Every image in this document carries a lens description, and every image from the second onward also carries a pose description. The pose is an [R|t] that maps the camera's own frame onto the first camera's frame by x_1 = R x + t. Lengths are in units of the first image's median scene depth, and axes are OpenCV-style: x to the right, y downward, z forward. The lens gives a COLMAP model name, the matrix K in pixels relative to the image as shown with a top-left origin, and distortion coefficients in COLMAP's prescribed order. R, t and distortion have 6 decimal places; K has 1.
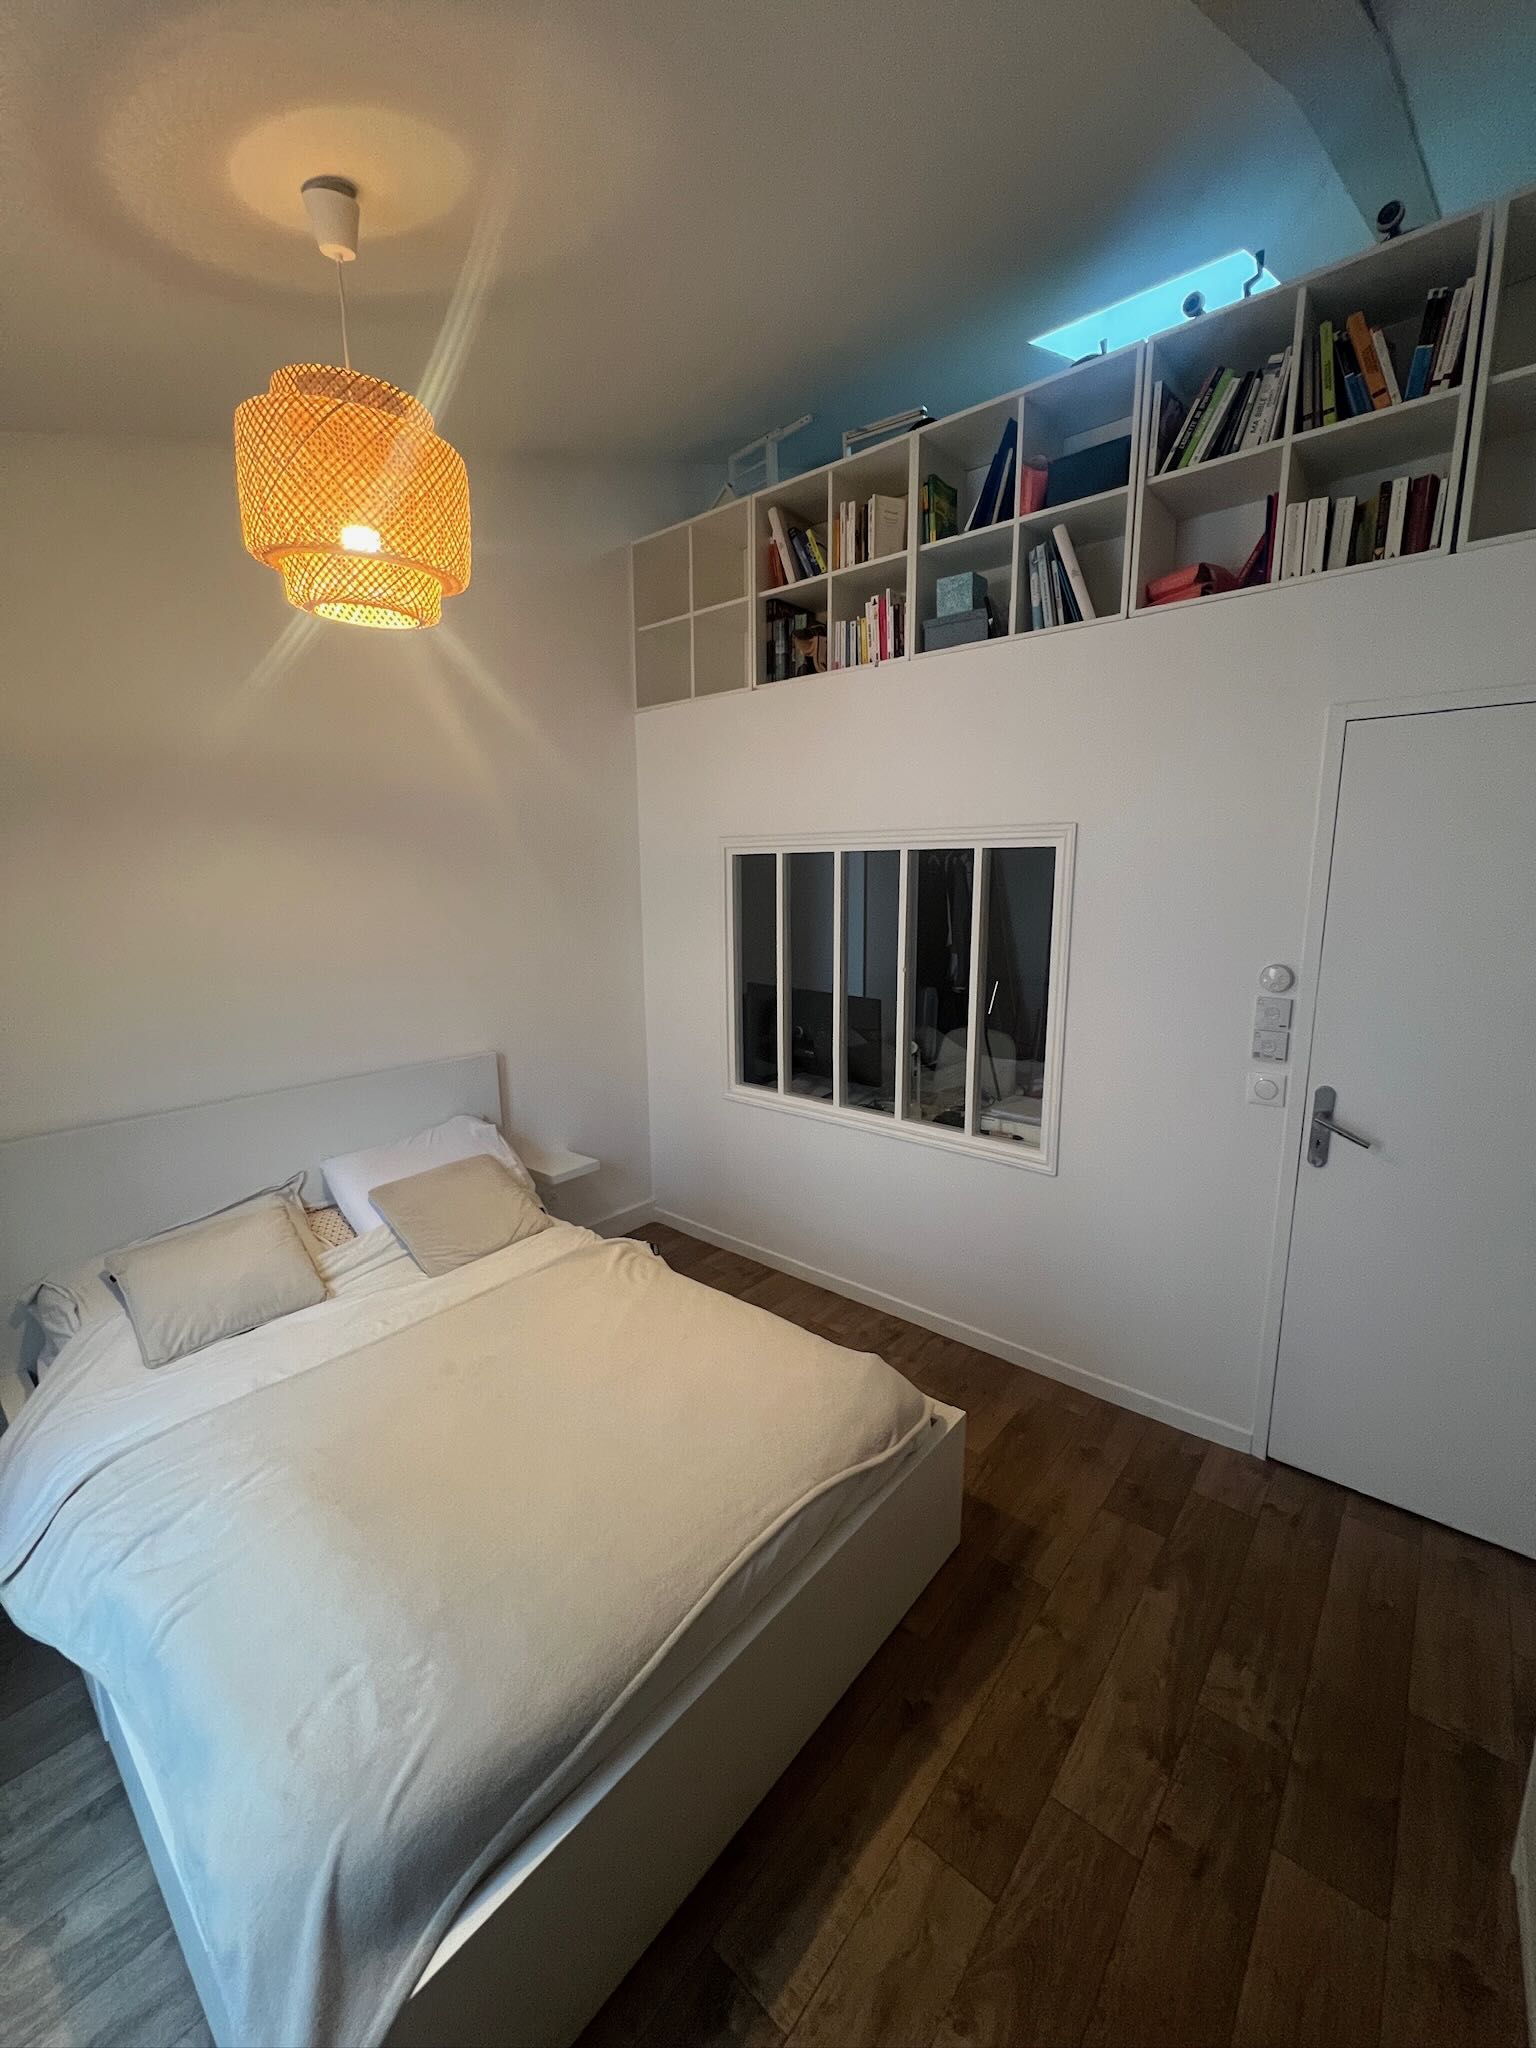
lens RADIAL K [[824.5, 0, 781.8], [0, 824.5, 1028.6], [0, 0, 1]] dist [0.001997, 0.000796]
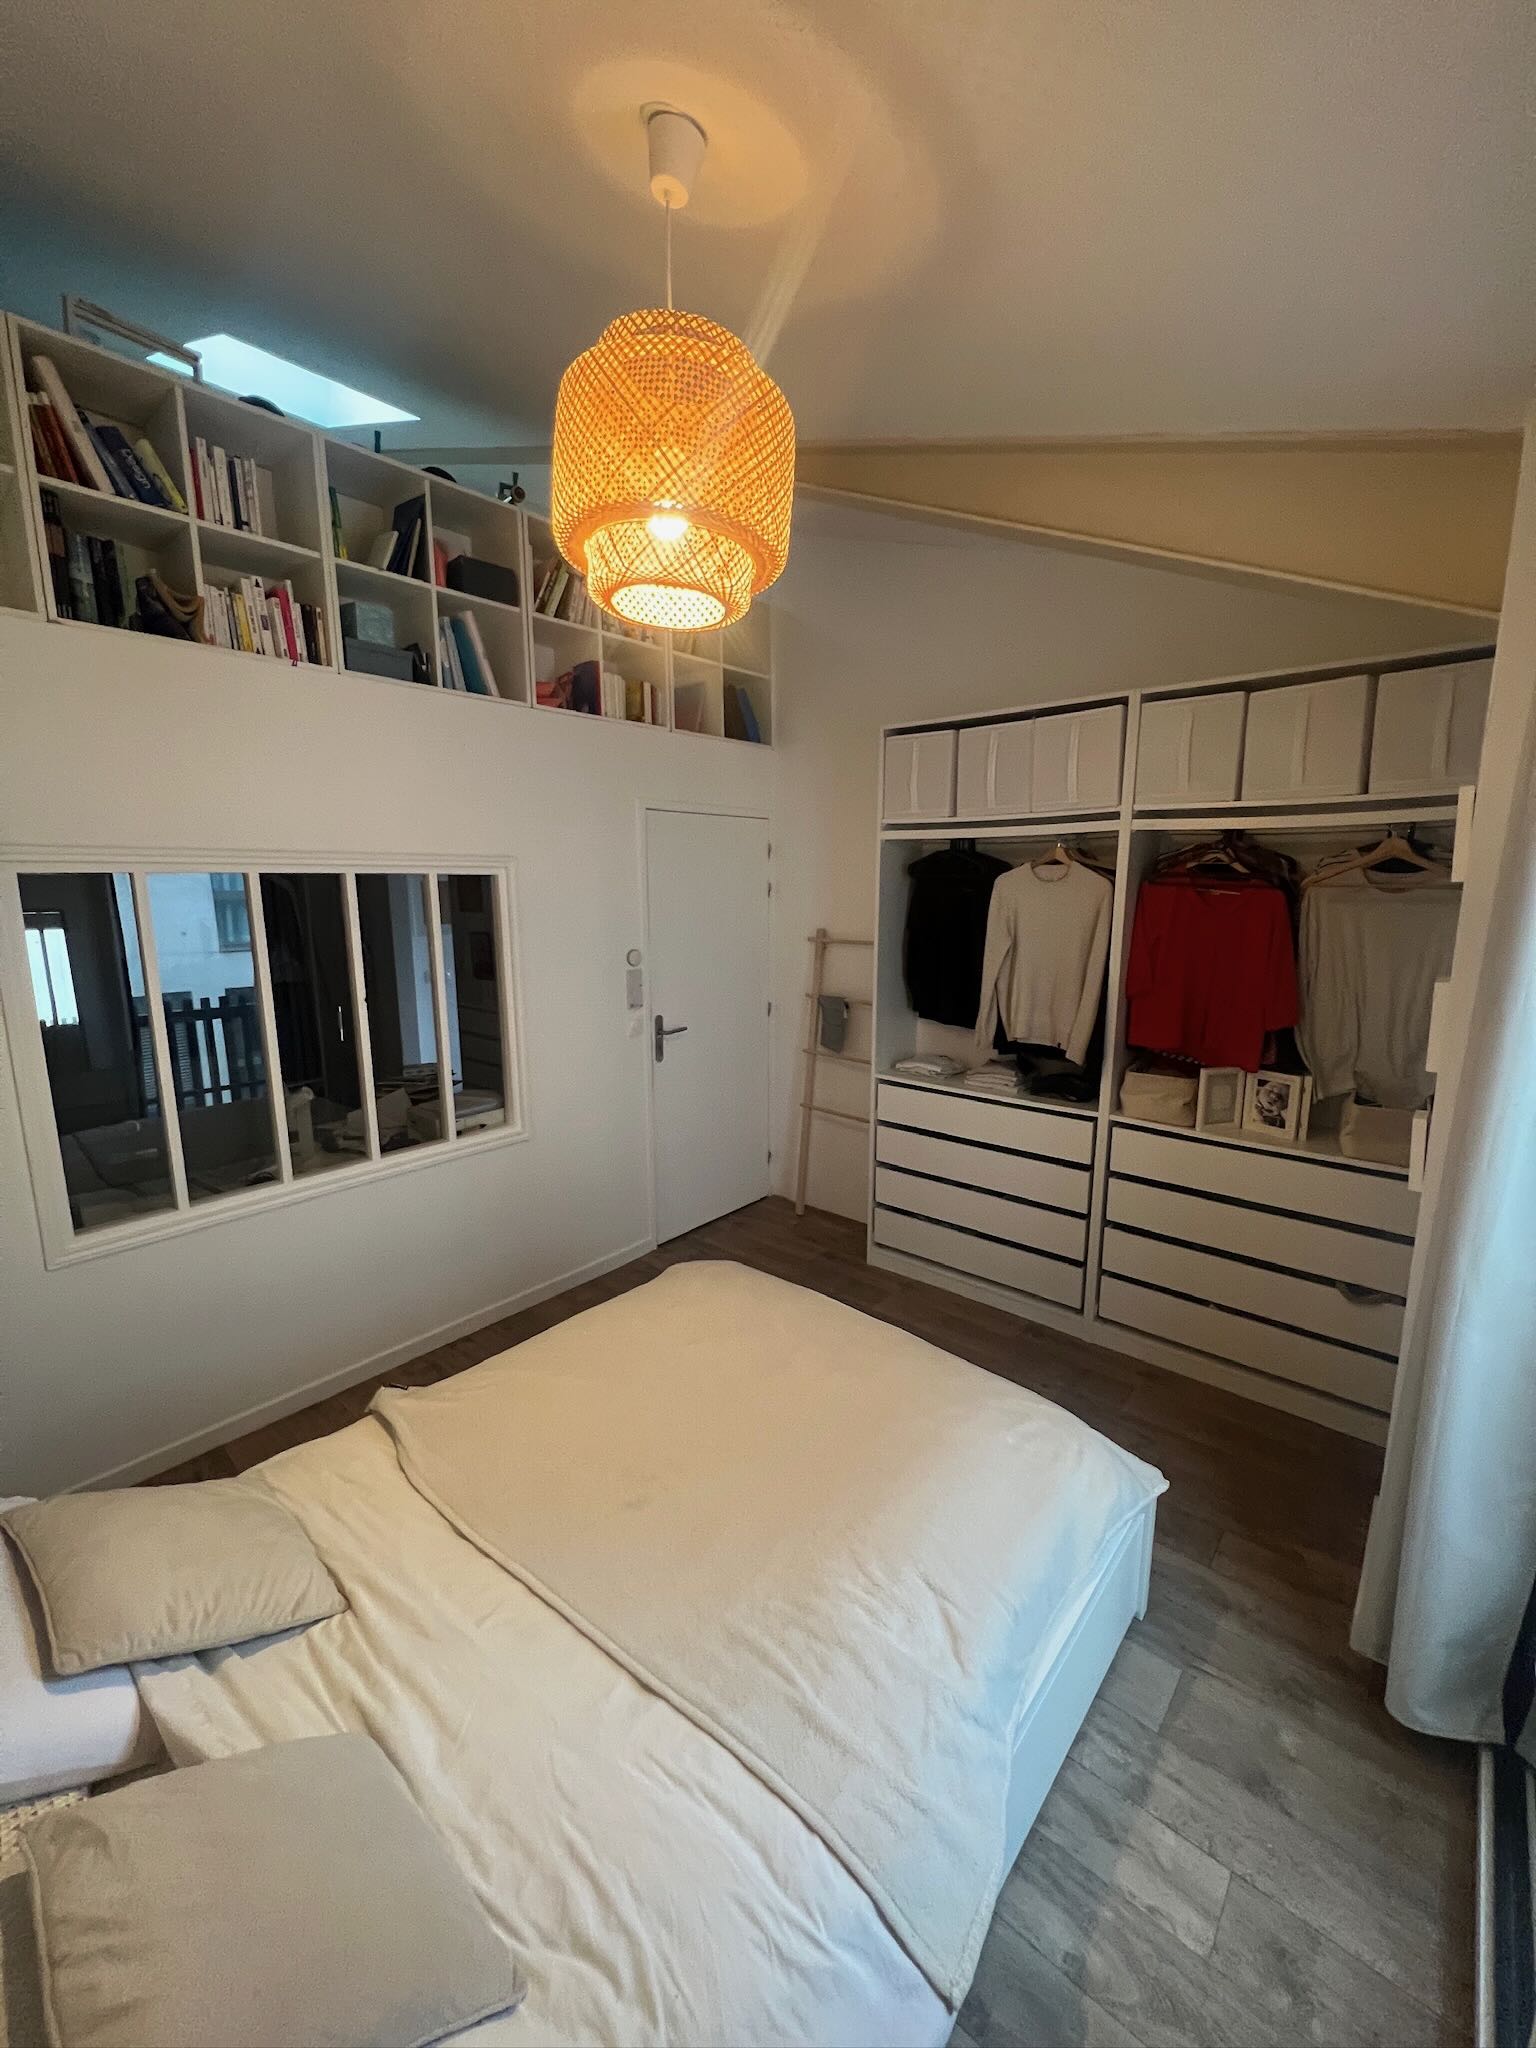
lens RADIAL K [[818.2, 0, 758.2], [0, 818.2, 1026.9], [0, 0, 1]] dist [-0.004407, -0.000173]
pose [[0.010405, -0.172339, 0.984983, -0.817457], [0.187666, 0.967869, 0.167363, -0.120920], [-0.982178, 0.183107, 0.042413, 0.556872]]
